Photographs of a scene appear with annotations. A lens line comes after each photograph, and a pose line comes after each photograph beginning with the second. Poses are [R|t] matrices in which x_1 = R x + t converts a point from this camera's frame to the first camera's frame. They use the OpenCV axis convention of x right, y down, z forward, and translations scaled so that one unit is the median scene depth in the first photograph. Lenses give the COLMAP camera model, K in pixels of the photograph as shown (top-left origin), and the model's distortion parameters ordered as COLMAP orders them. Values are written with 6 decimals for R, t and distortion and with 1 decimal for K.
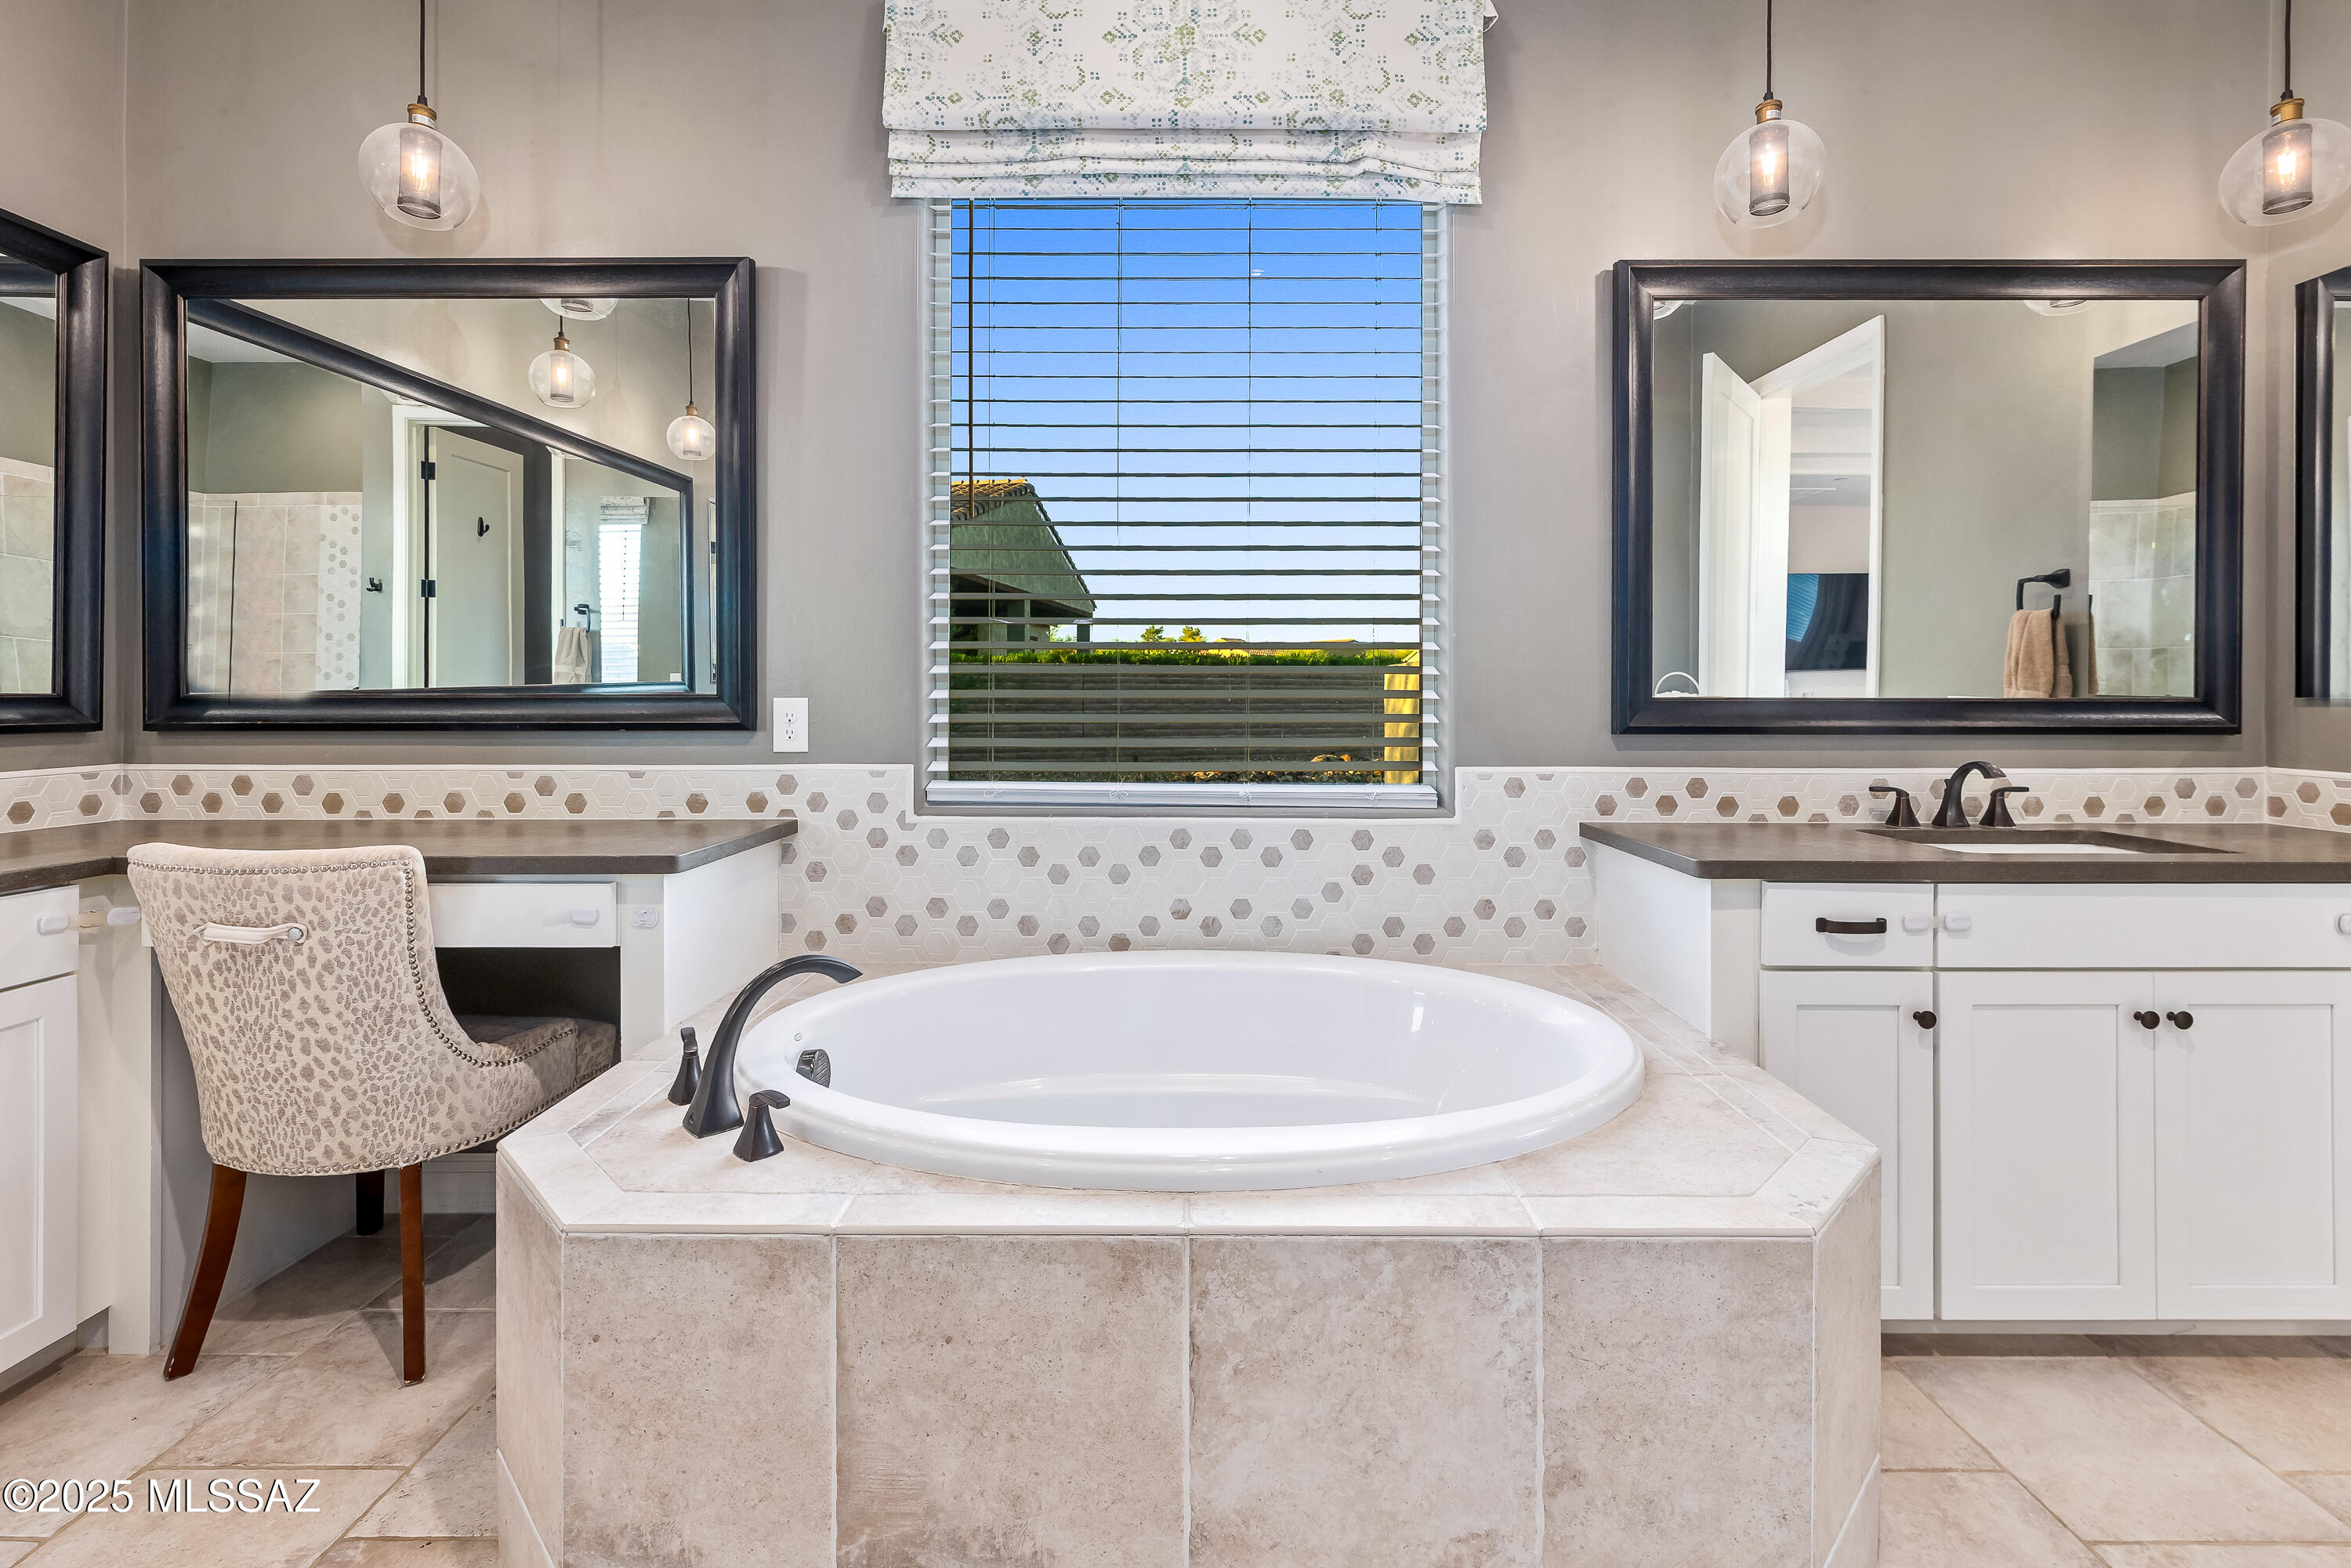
lens RADIAL K [[1046.4, 0, 1171.7], [0, 1046.4, 746.7], [0, 0, 1]] dist [0.002656, 0.000301]
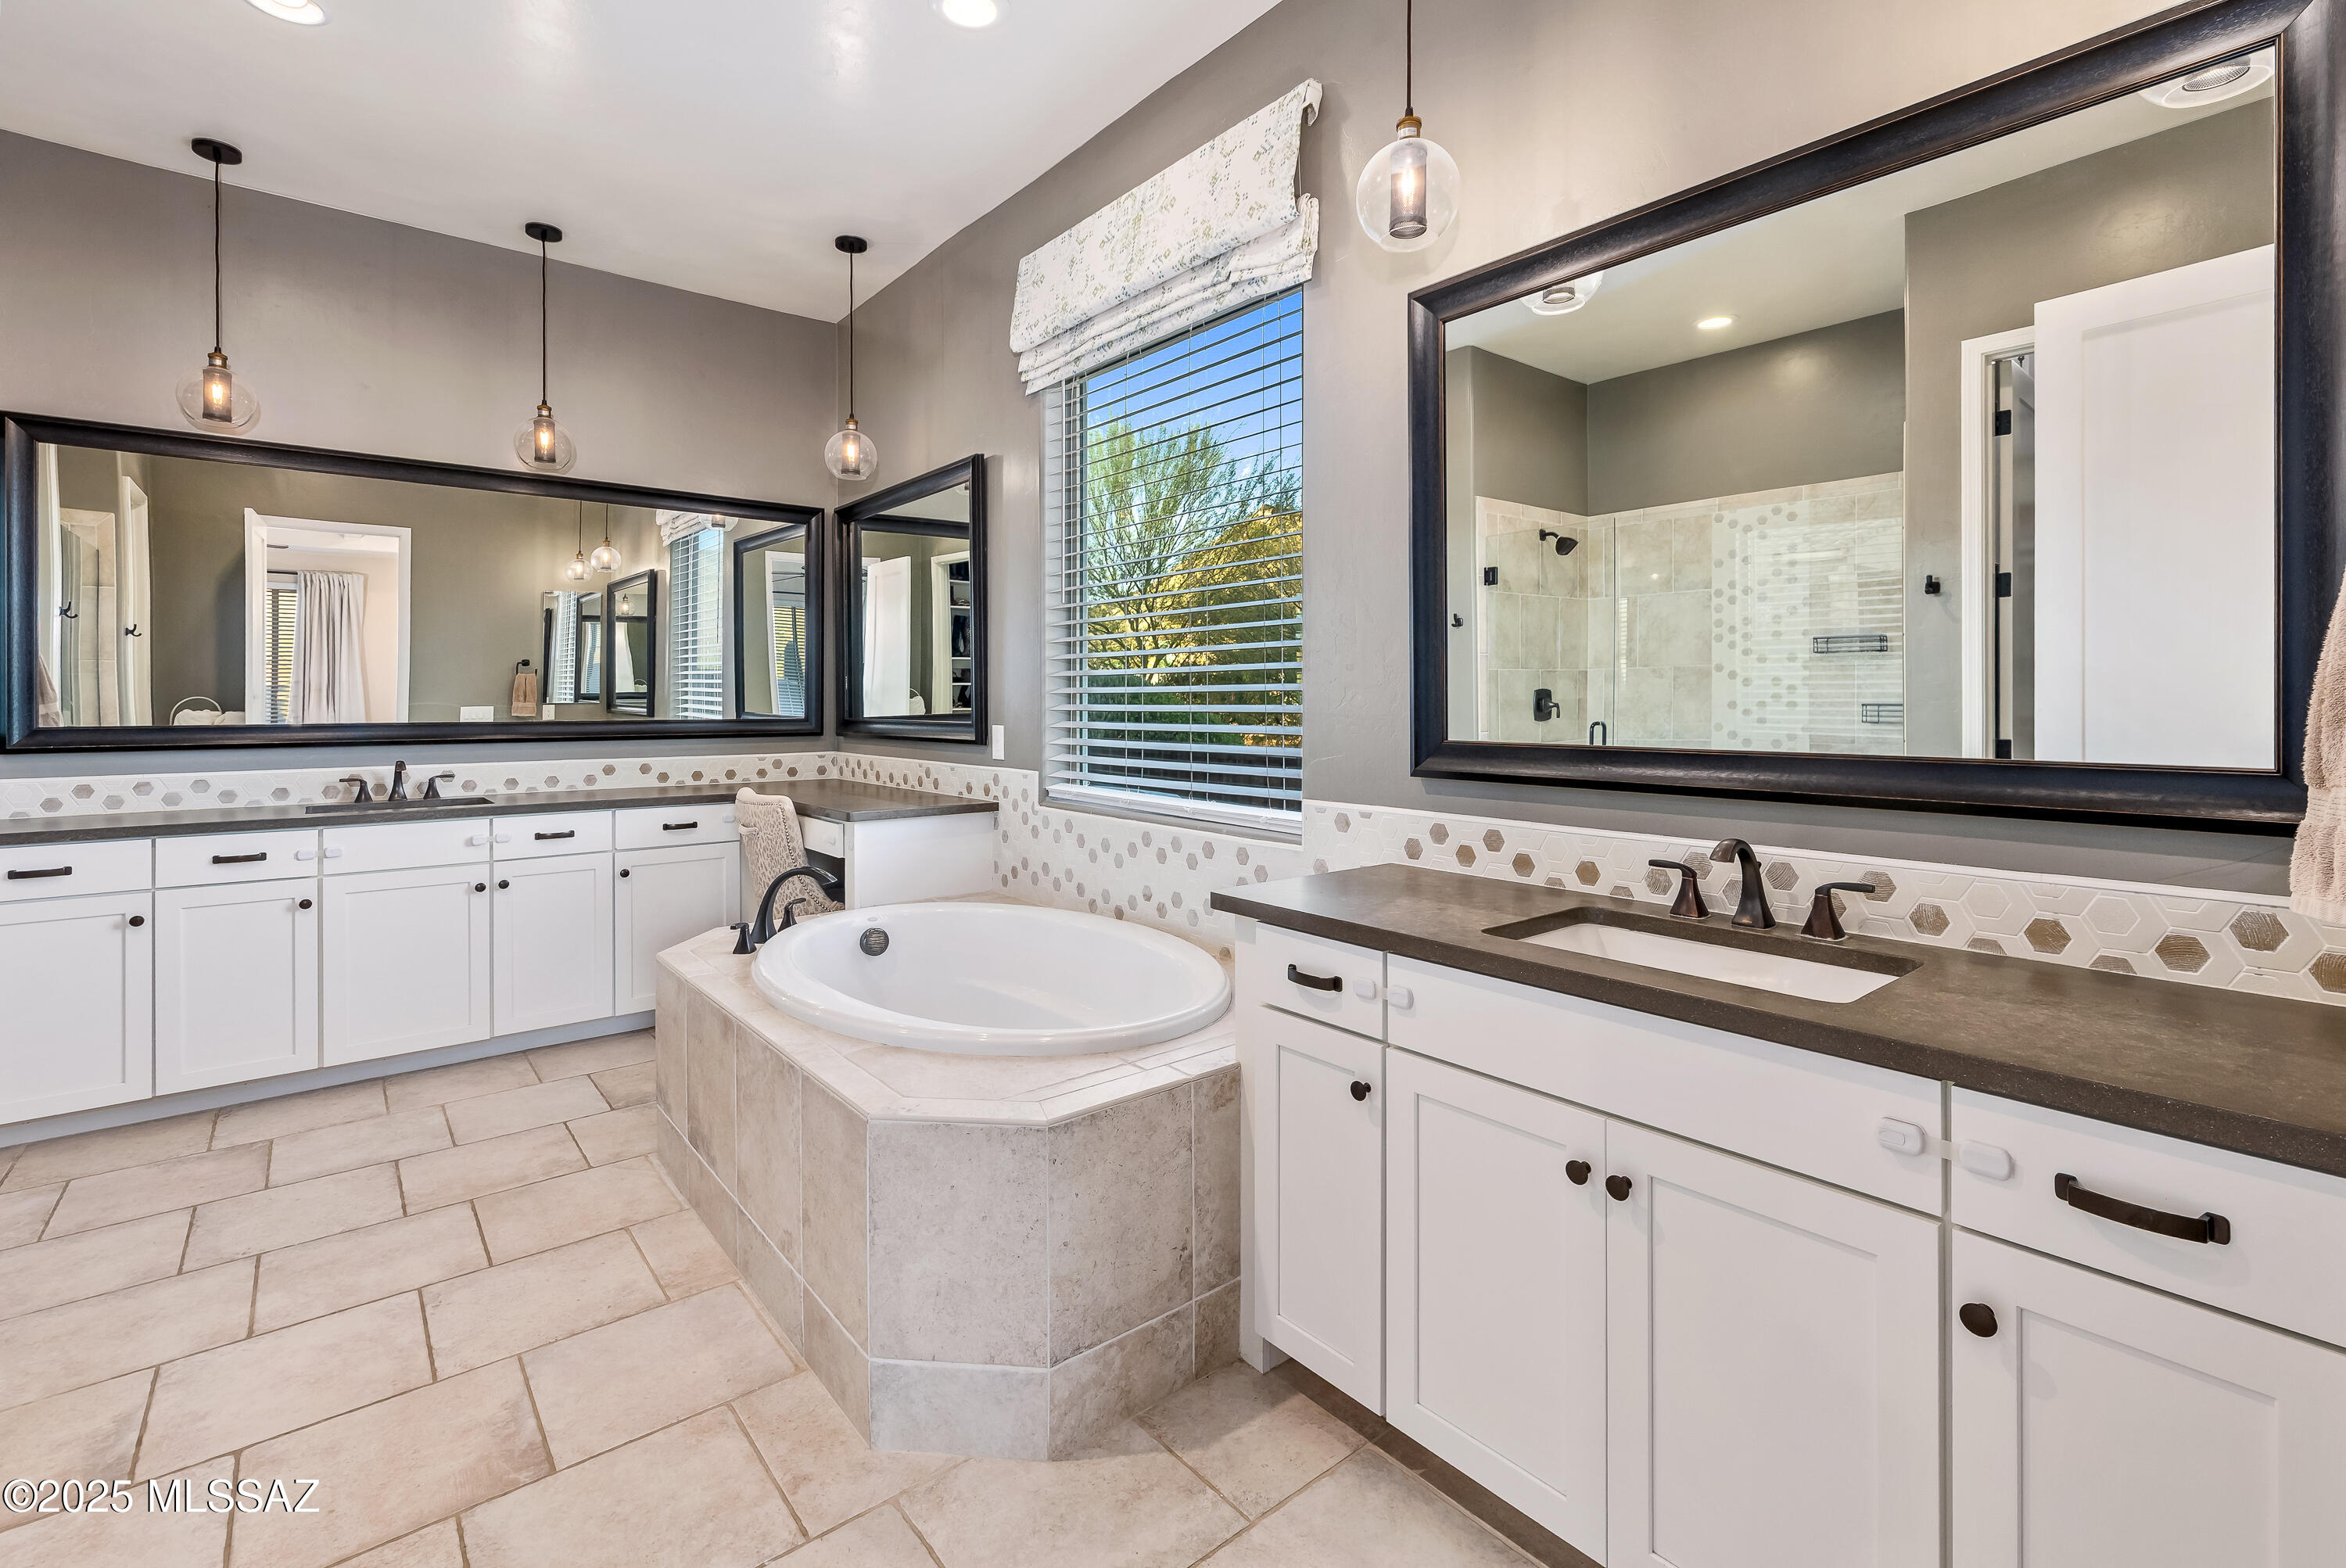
lens RADIAL K [[1046.4, 0, 1177.8], [0, 1046.4, 765.8], [0, 0, 1]] dist [0.000906, 0.000279]
pose [[0.634202, 0.046721, -0.771754, 1.036670], [-0.037452, 0.998857, 0.029692, -0.042756], [0.772259, 0.010073, 0.635227, 0.208949]]
